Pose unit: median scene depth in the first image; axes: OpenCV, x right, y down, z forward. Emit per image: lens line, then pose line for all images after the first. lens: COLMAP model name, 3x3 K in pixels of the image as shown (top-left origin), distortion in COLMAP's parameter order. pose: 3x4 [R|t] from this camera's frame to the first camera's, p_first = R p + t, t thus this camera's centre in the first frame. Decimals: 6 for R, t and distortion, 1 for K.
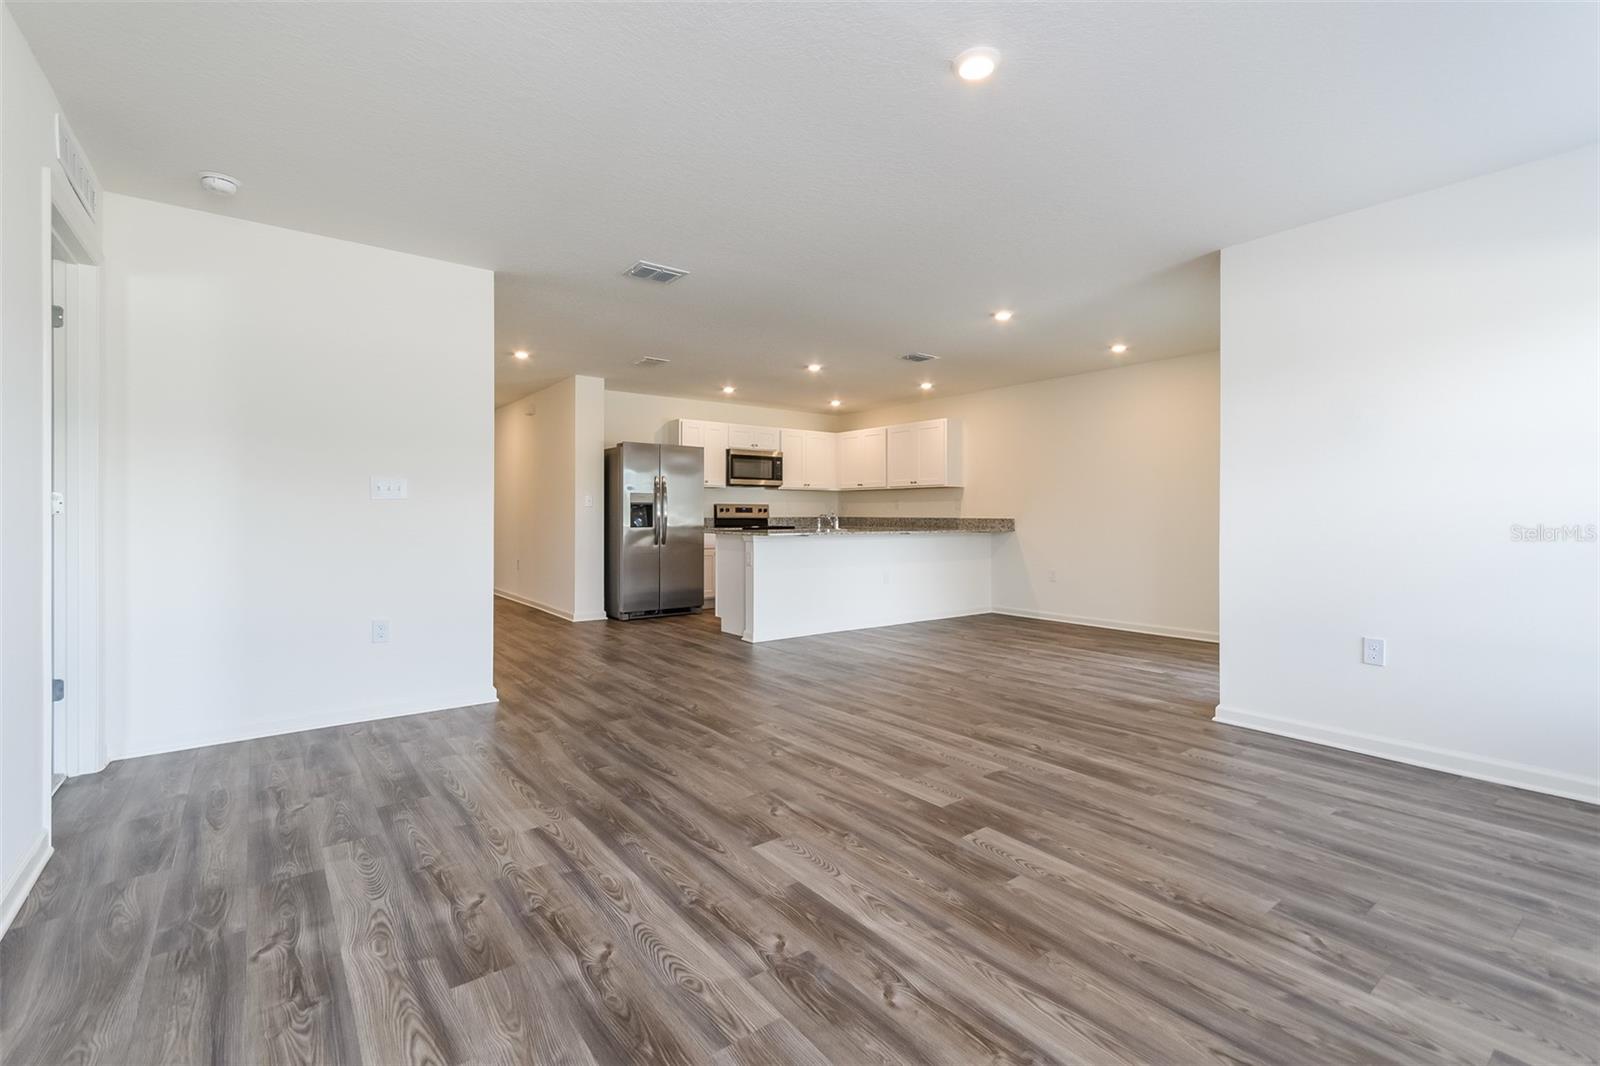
lens RADIAL K [[720.4, 0, 838.7], [0, 720.4, 515.2], [0, 0, 1]] dist [-0.002773, -0.000102]
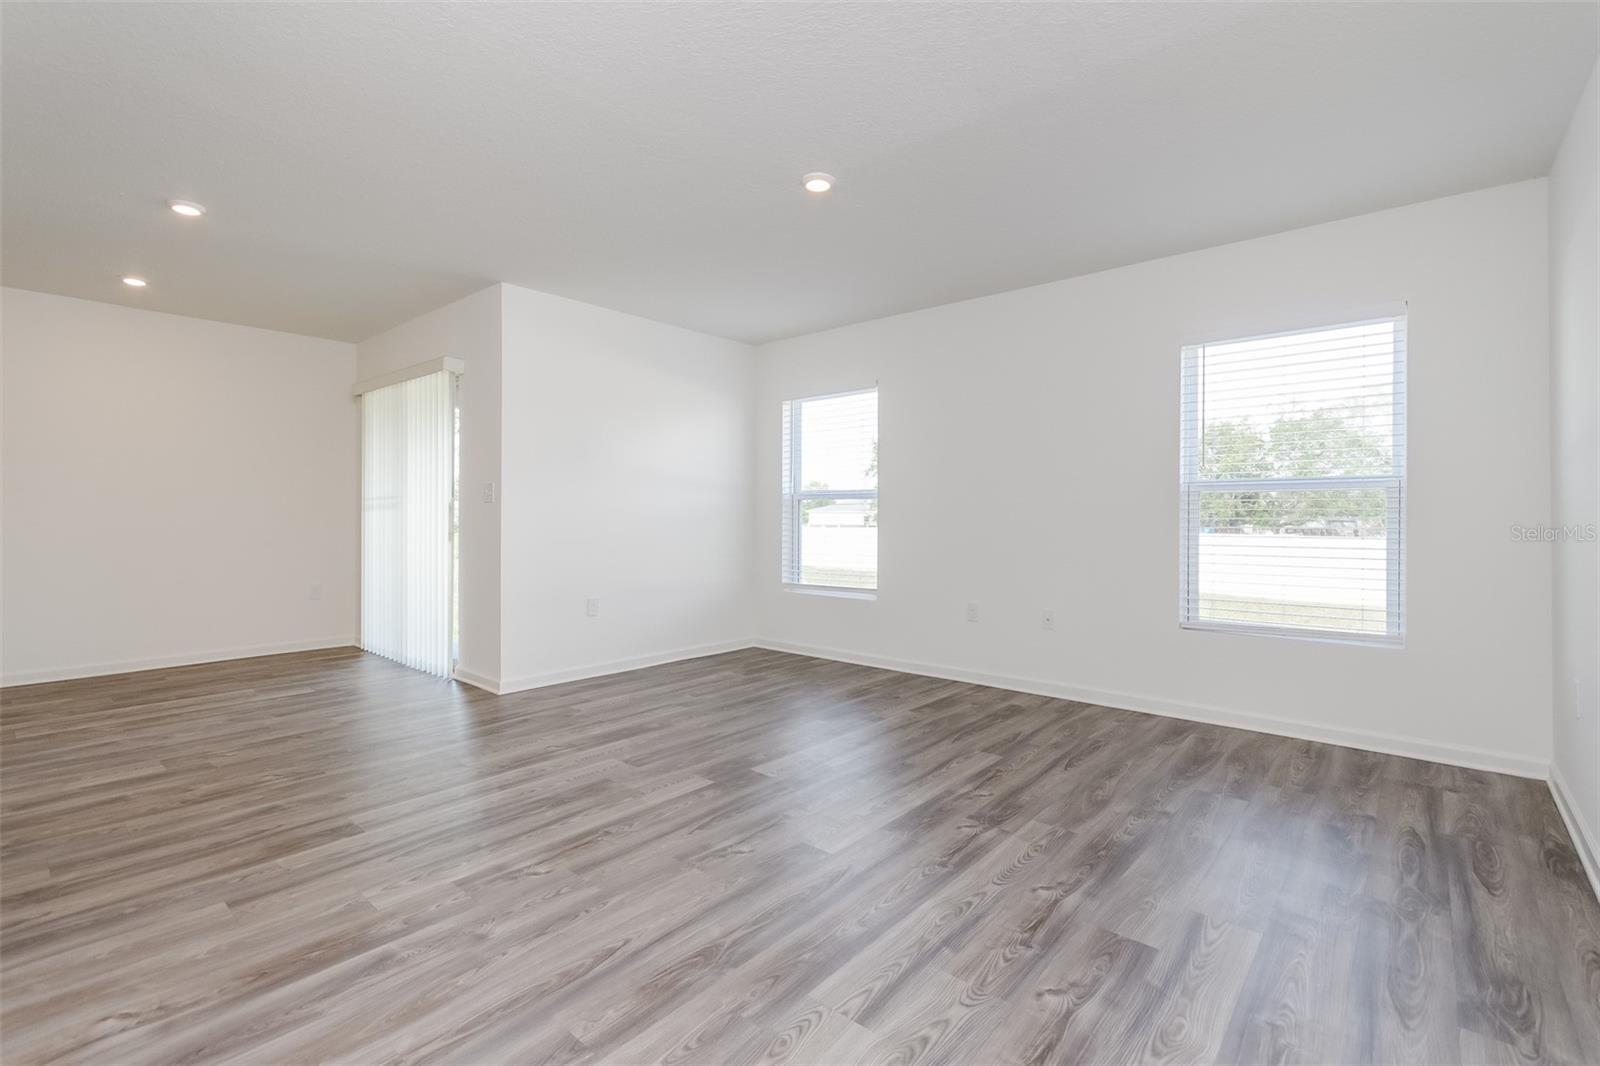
lens RADIAL K [[720.4, 0, 838.7], [0, 720.4, 515.2], [0, 0, 1]] dist [-0.002773, -0.000102]
pose [[-0.215527, -0.005096, 0.976485, -0.904544], [-0.002730, 0.999986, 0.004616, 0.014586], [-0.976494, -0.001671, -0.215538, 1.042922]]
